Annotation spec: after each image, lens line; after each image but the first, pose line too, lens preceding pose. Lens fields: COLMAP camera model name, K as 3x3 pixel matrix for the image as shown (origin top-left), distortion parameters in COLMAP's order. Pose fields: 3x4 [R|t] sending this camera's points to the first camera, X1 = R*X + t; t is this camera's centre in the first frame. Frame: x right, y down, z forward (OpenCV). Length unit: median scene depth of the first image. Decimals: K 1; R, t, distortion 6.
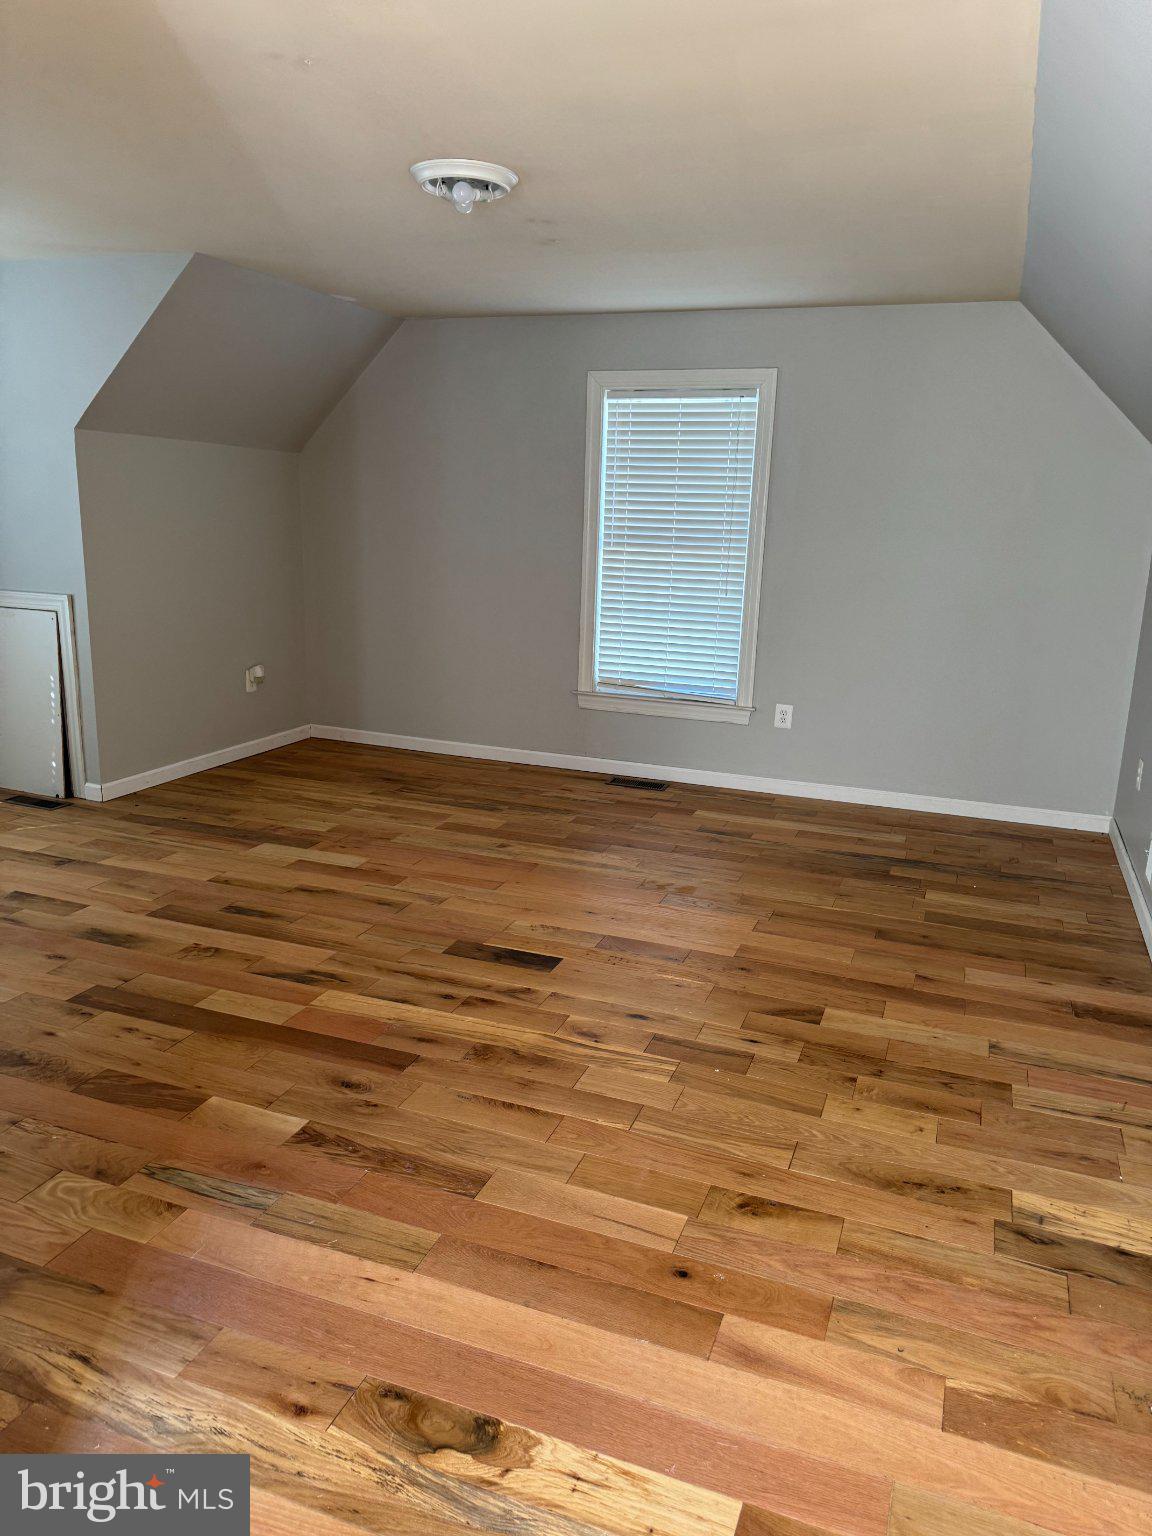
lens RADIAL K [[1094.6, 0, 574.2], [0, 1094.6, 757.8], [0, 0, 1]] dist [0.144922, -0.241827]
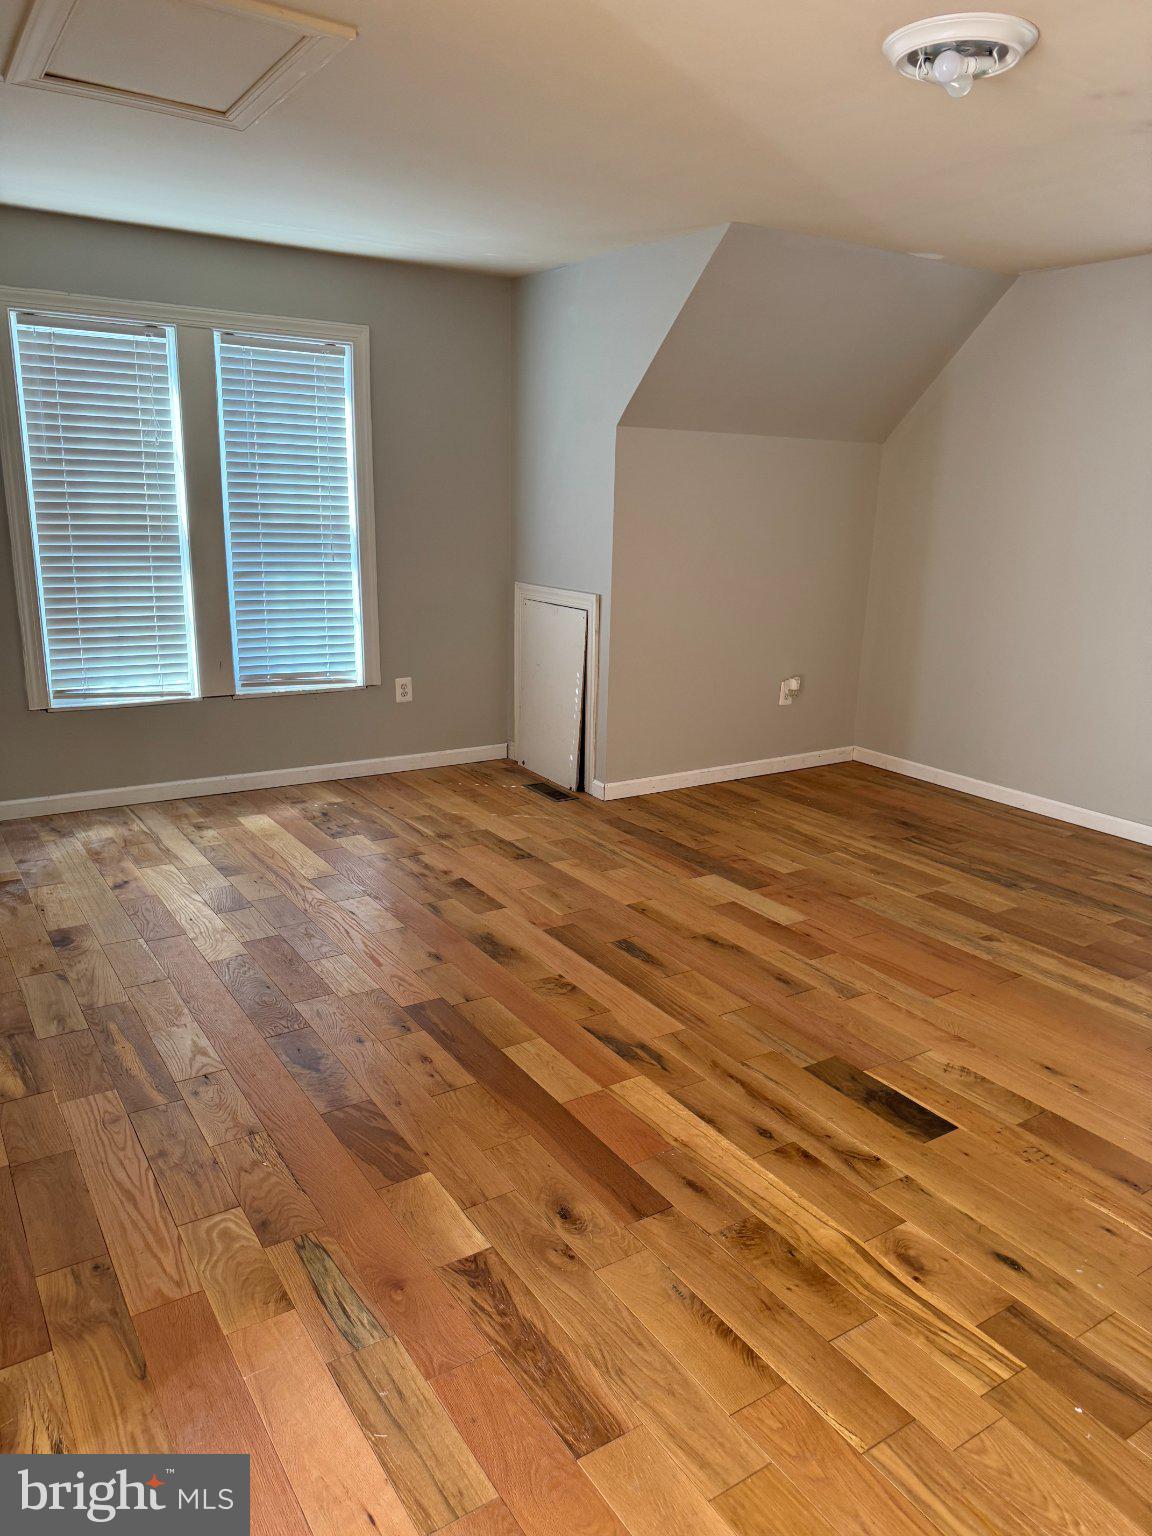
lens RADIAL K [[1074.3, 0, 579.1], [0, 1074.3, 772.4], [0, 0, 1]] dist [0.088951, -0.112902]
pose [[0.805764, 0.138243, -0.575876, 0.149400], [-0.129781, 0.989957, 0.056057, -0.047789], [0.577841, 0.029569, 0.815613, 0.243989]]
